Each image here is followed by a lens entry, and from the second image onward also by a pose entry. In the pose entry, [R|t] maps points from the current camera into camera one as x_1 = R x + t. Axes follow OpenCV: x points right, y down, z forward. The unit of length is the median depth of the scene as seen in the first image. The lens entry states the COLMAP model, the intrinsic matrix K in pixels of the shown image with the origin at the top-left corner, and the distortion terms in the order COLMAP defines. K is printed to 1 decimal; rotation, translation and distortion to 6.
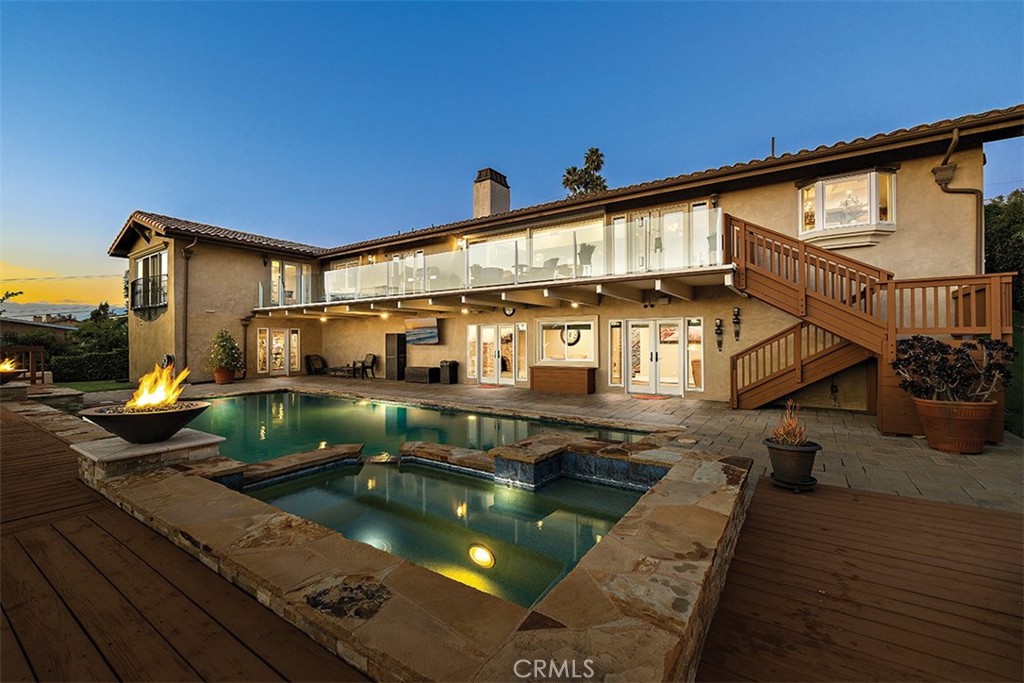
lens RADIAL K [[426.3, 0, 510.3], [0, 426.3, 334.7], [0, 0, 1]] dist [0.002555, 0.000266]
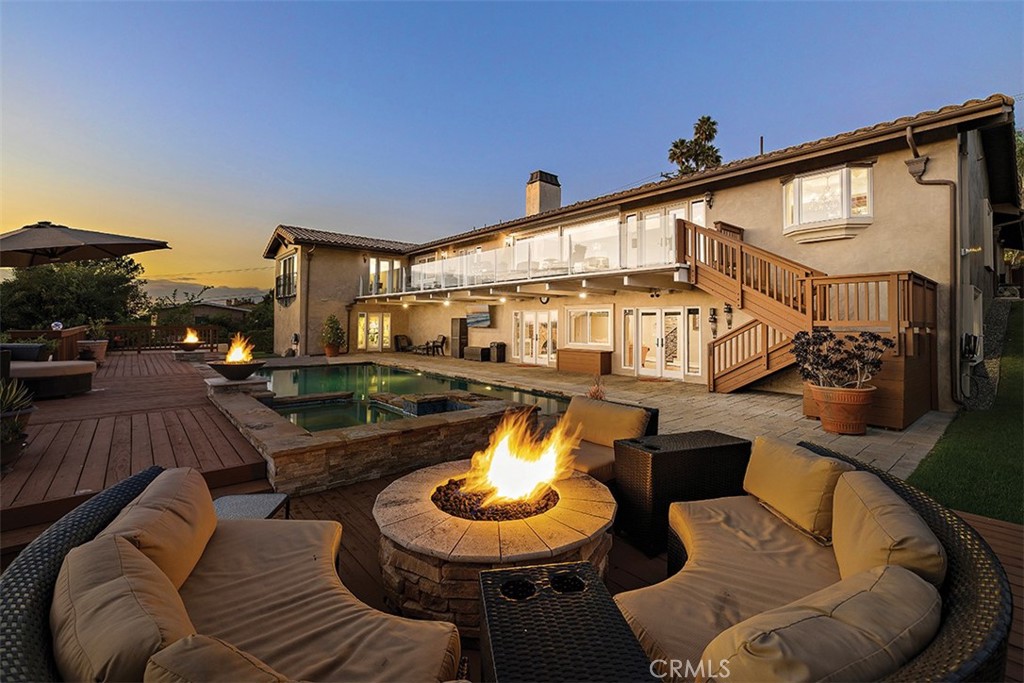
lens RADIAL K [[426.3, 0, 497.4], [0, 426.3, 307.2], [0, 0, 1]] dist [0.002555, 0.000266]
pose [[0.963035, -0.000433, -0.269374, 0.189937], [-0.005590, 0.999751, -0.021592, -0.009987], [0.269317, 0.022300, 0.962793, -0.128366]]
